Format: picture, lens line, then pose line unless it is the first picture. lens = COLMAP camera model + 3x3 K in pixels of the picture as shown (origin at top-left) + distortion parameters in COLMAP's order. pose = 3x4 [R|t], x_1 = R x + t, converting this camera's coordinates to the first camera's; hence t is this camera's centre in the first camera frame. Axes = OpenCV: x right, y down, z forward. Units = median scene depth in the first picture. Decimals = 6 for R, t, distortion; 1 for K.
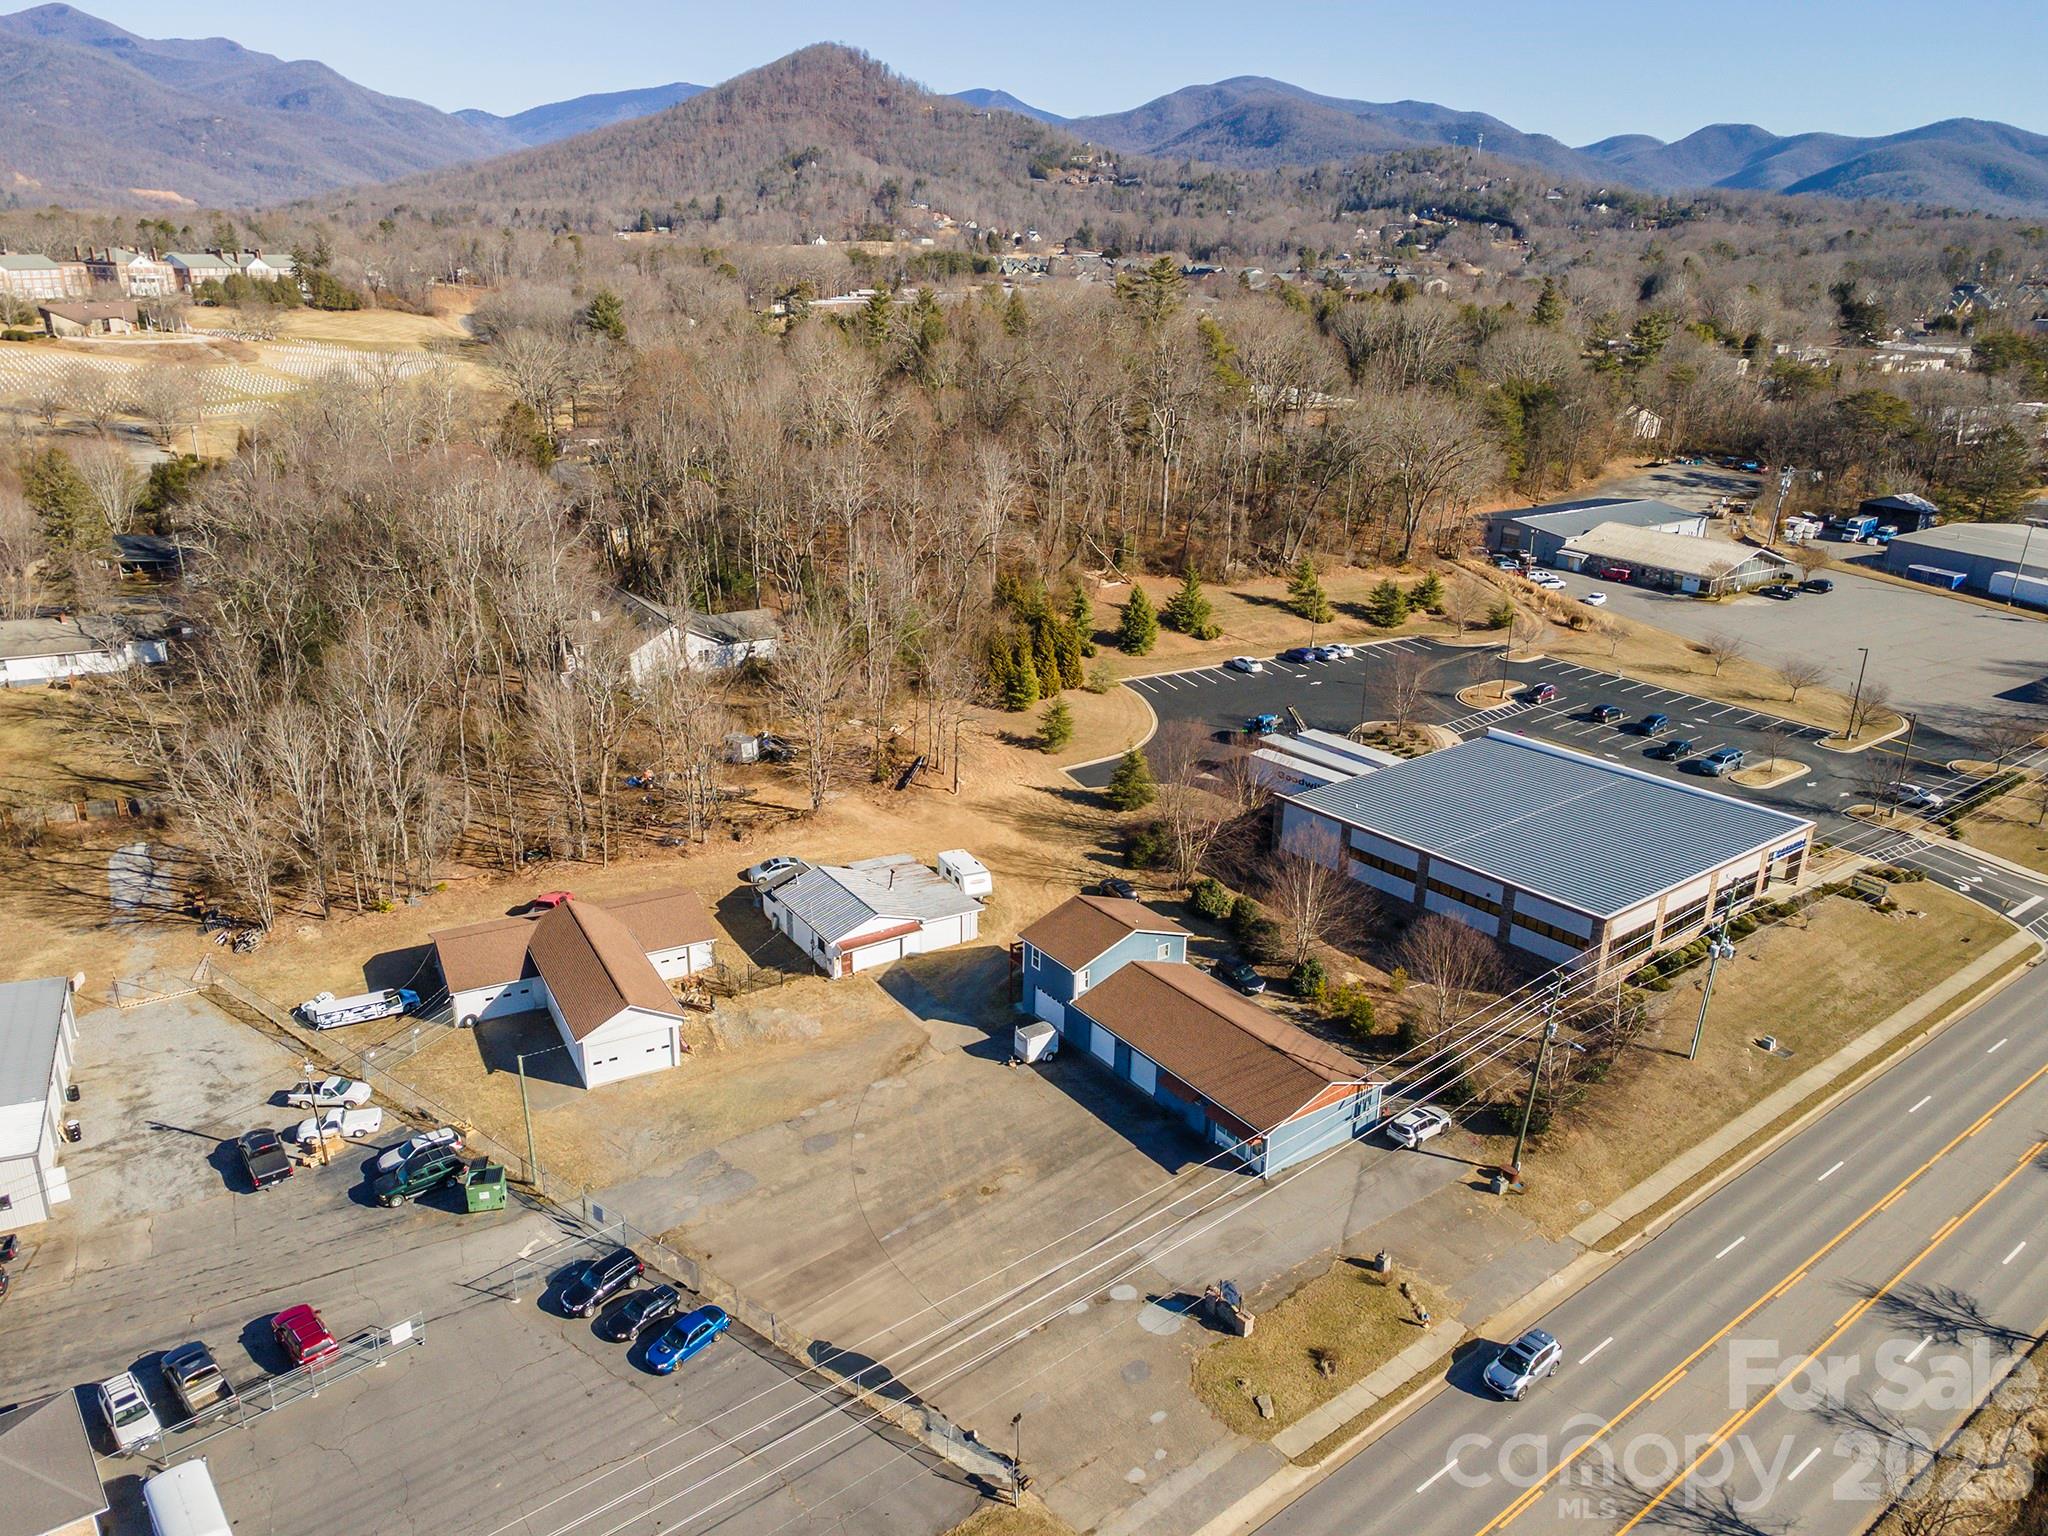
lens RADIAL K [[1482.1, 0, 1010.8], [0, 1482.1, 766.5], [0, 0, 1]] dist [0.034468, 0.035049]
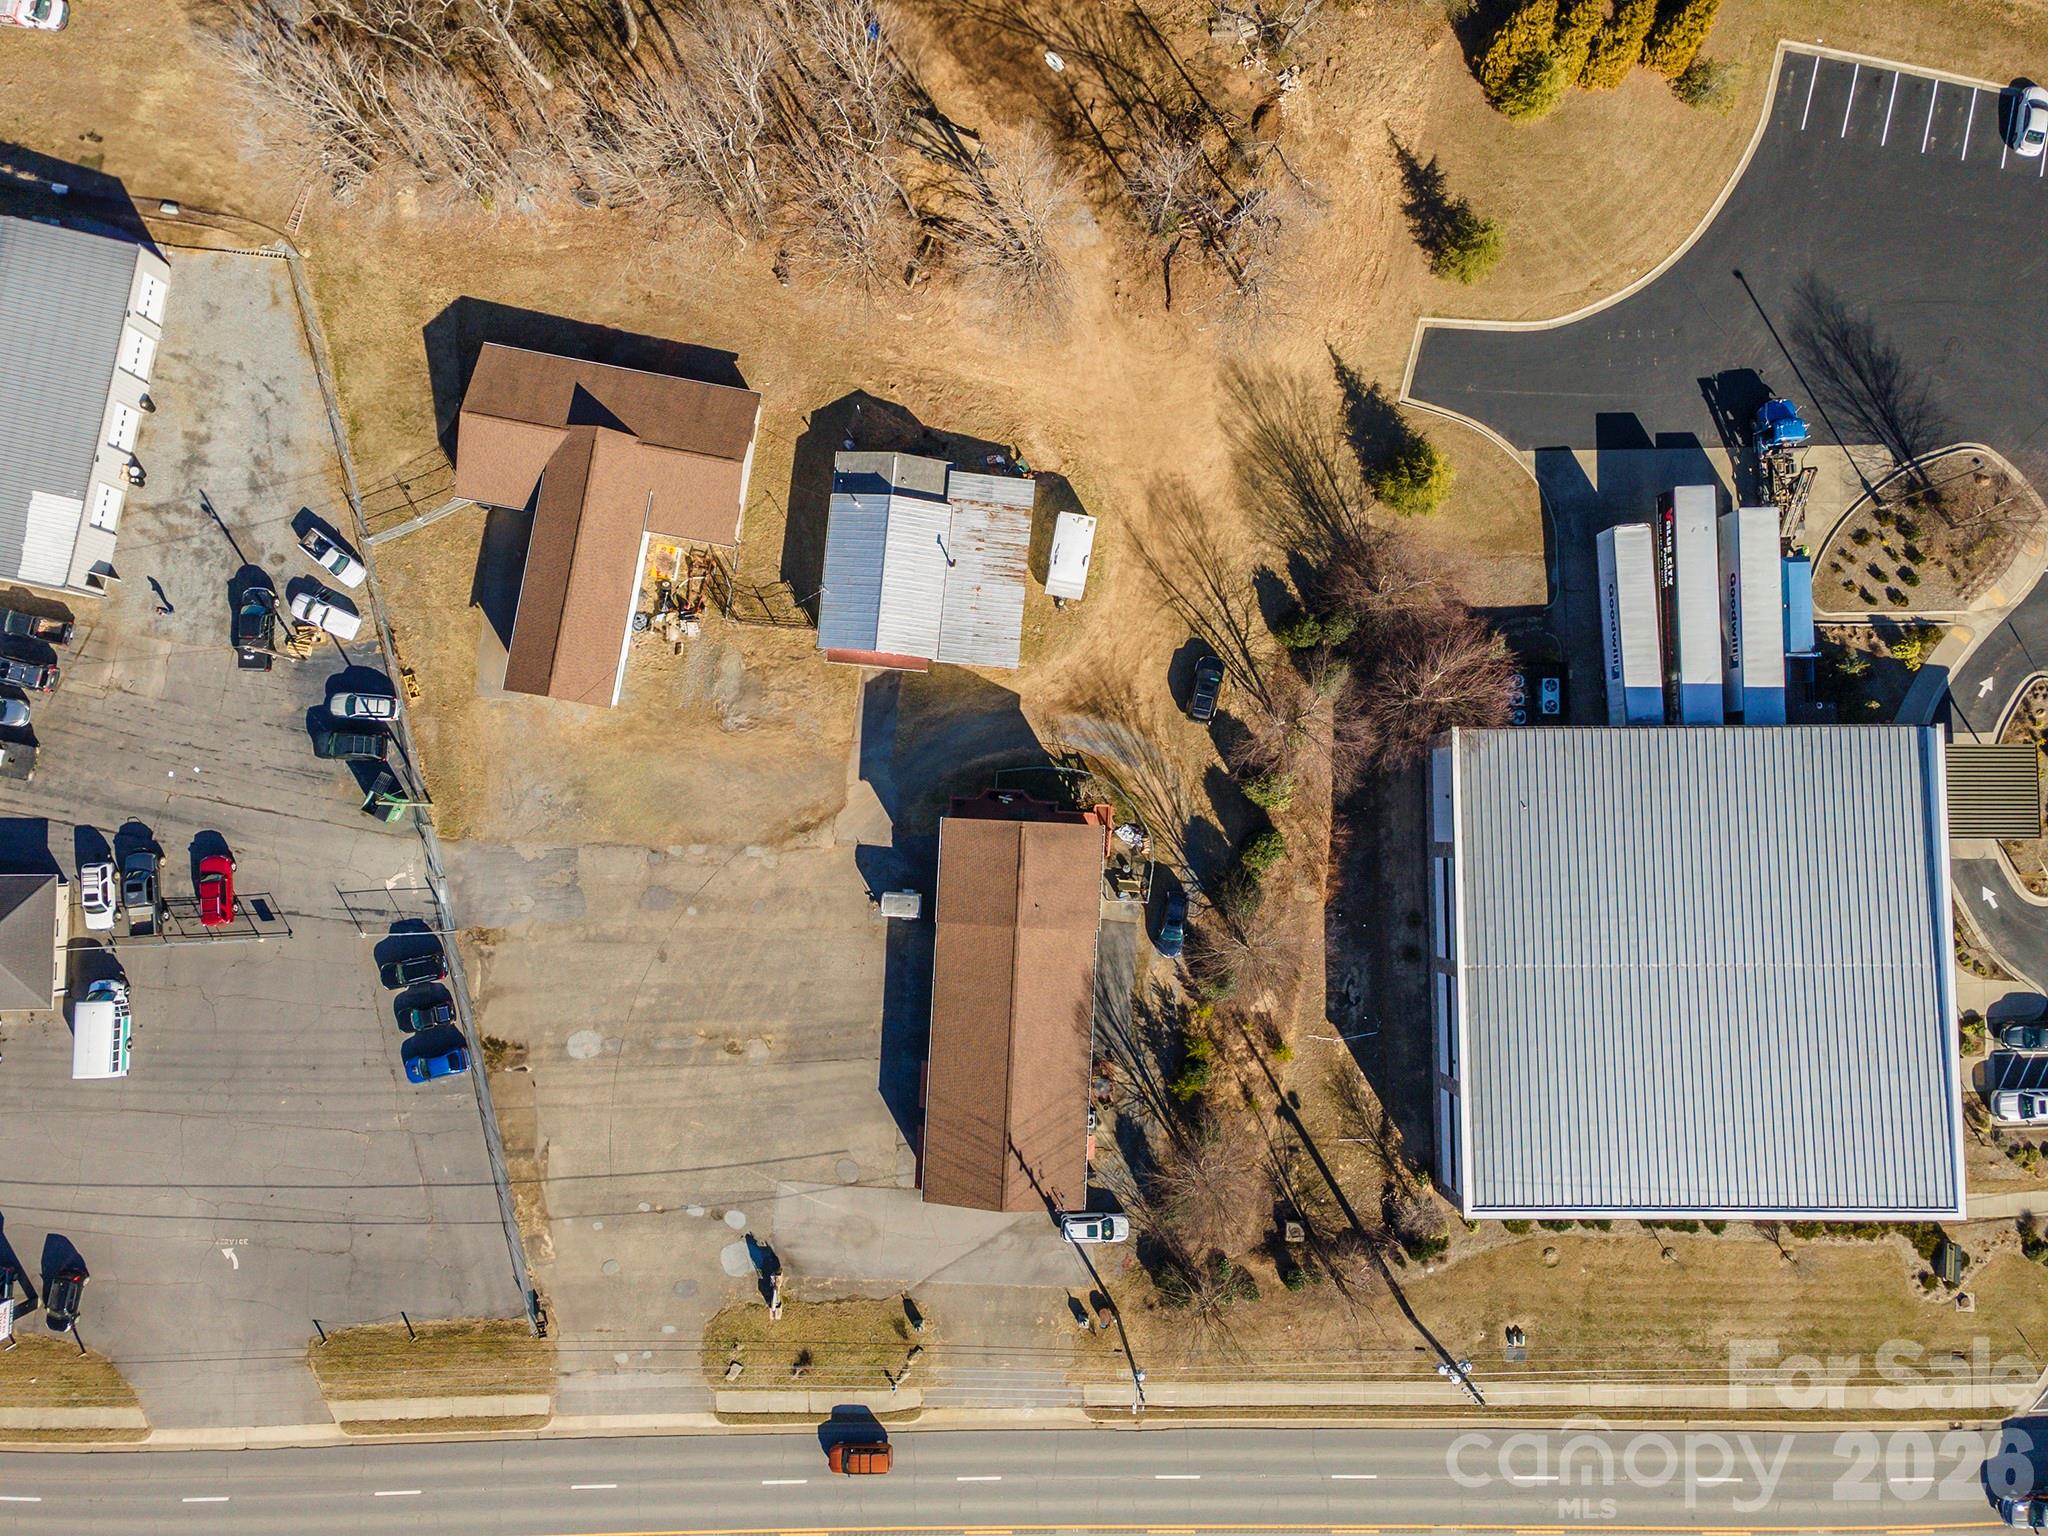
lens RADIAL K [[1484.2, 0, 1010.0], [0, 1484.2, 766.1], [0, 0, 1]] dist [0.022647, 0.057480]
pose [[0.786631, 0.616816, -0.027373, 0.031500], [-0.217380, 0.318178, 0.922772, -0.562767], [0.577890, -0.719931, 0.384373, 0.520418]]
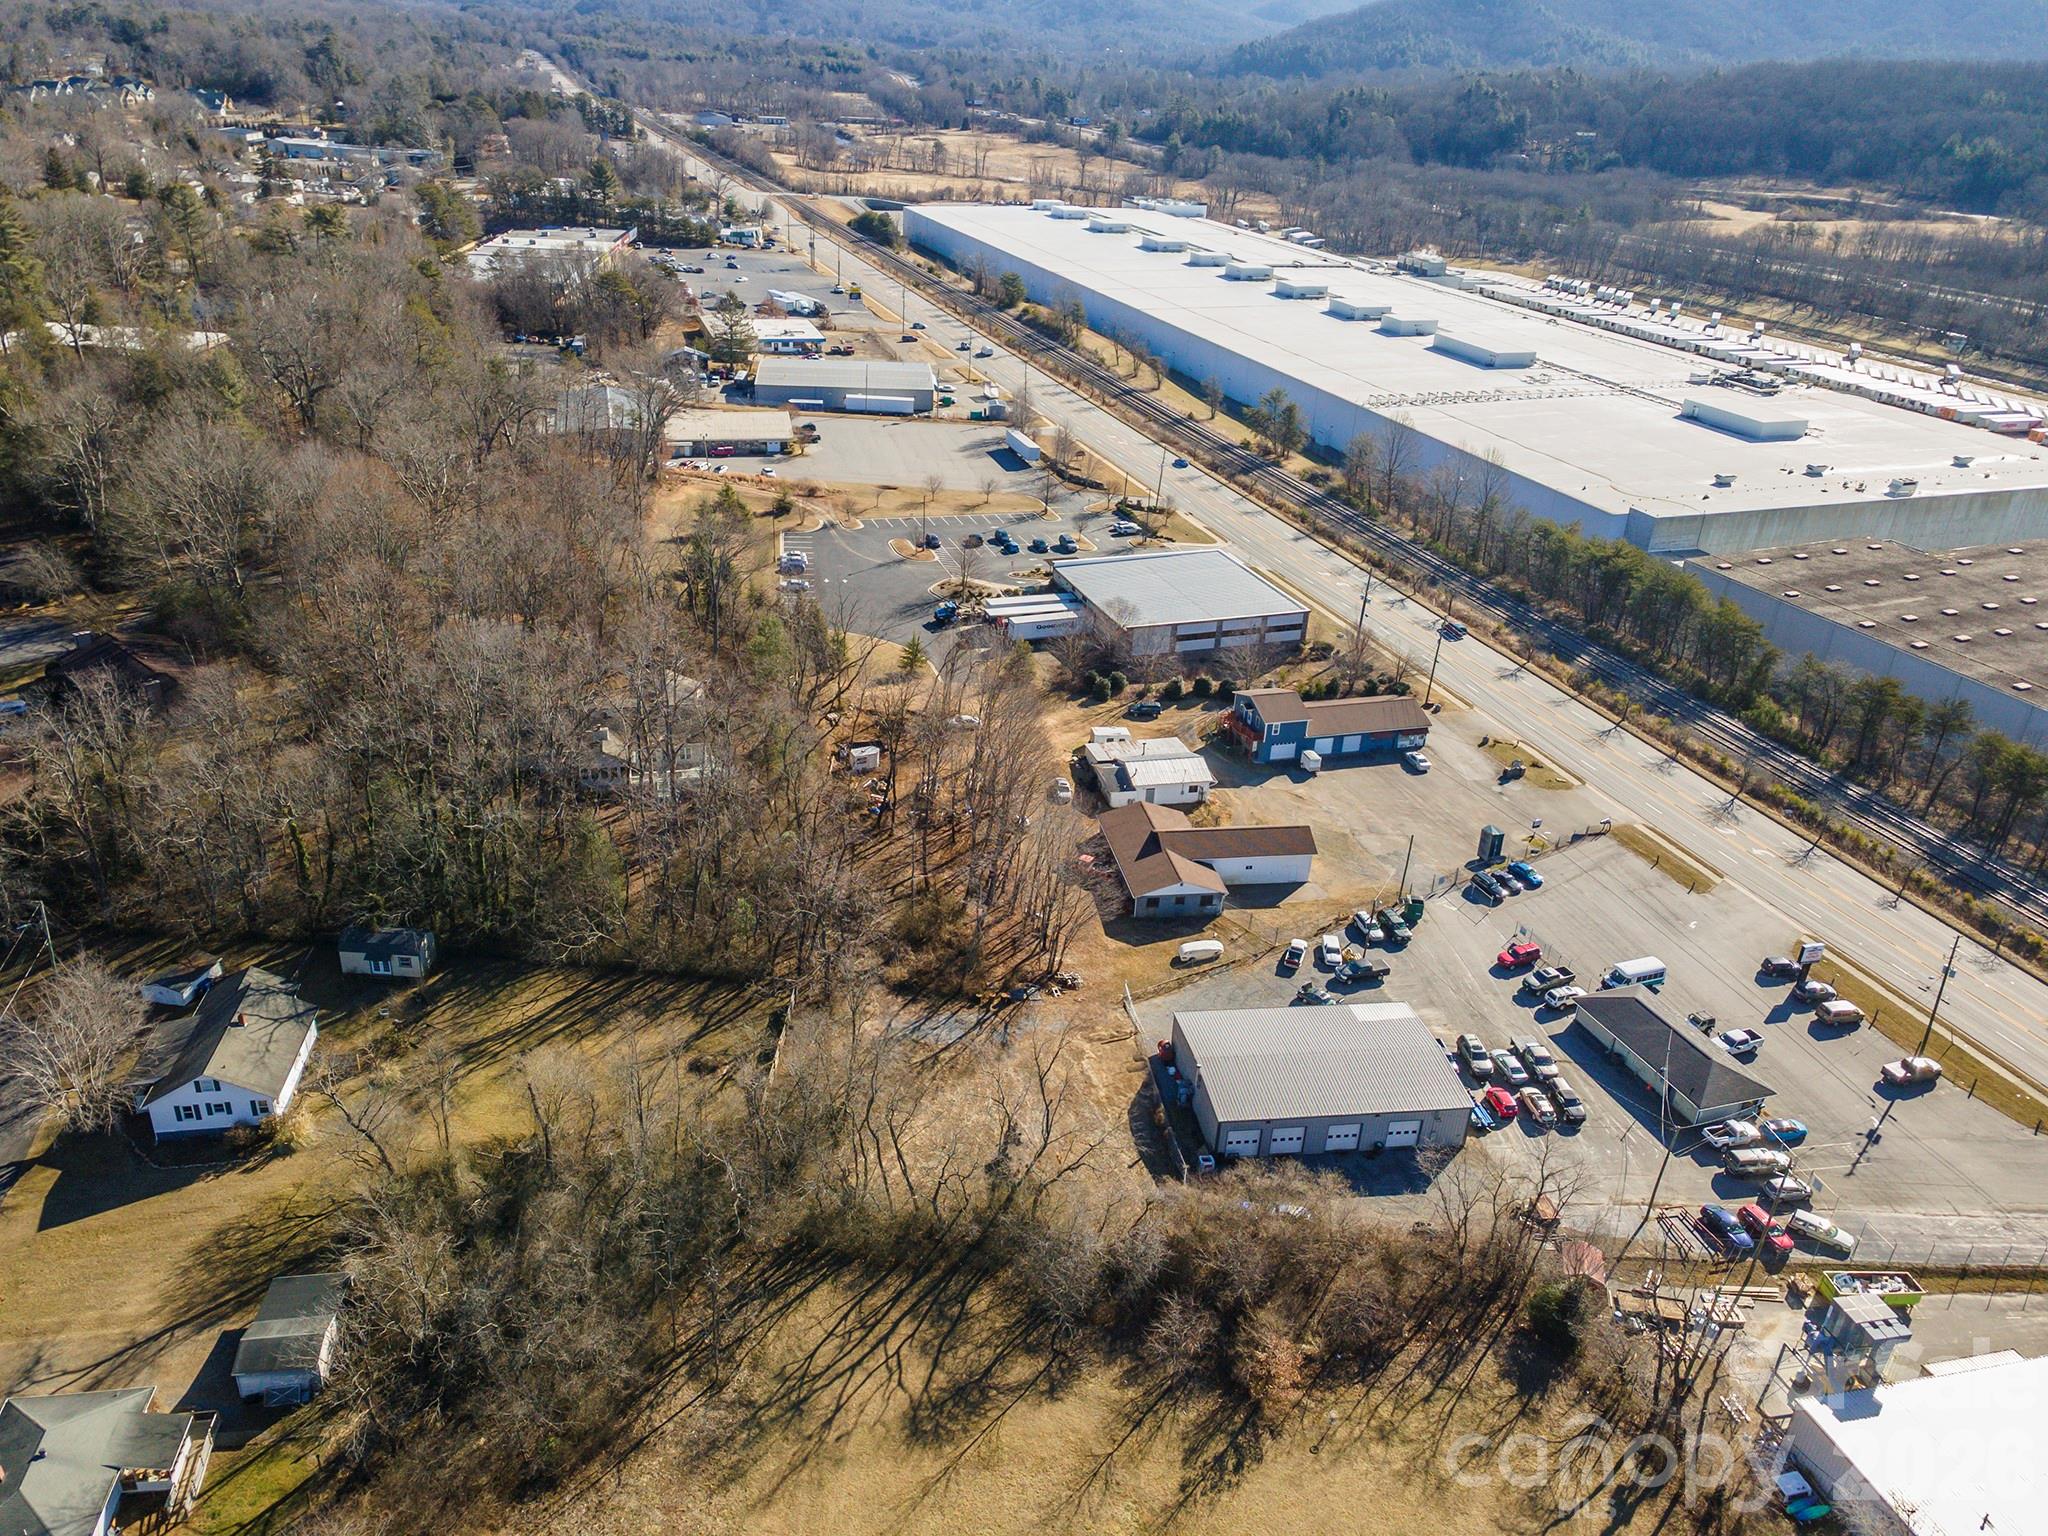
lens RADIAL K [[1482.1, 0, 1010.8], [0, 1482.1, 766.5], [0, 0, 1]] dist [0.034468, 0.035049]
pose [[0.322904, -0.420605, 0.847835, -1.270829], [0.281212, 0.898004, 0.338392, -0.416668], [-0.903688, 0.129154, 0.408248, 0.402868]]
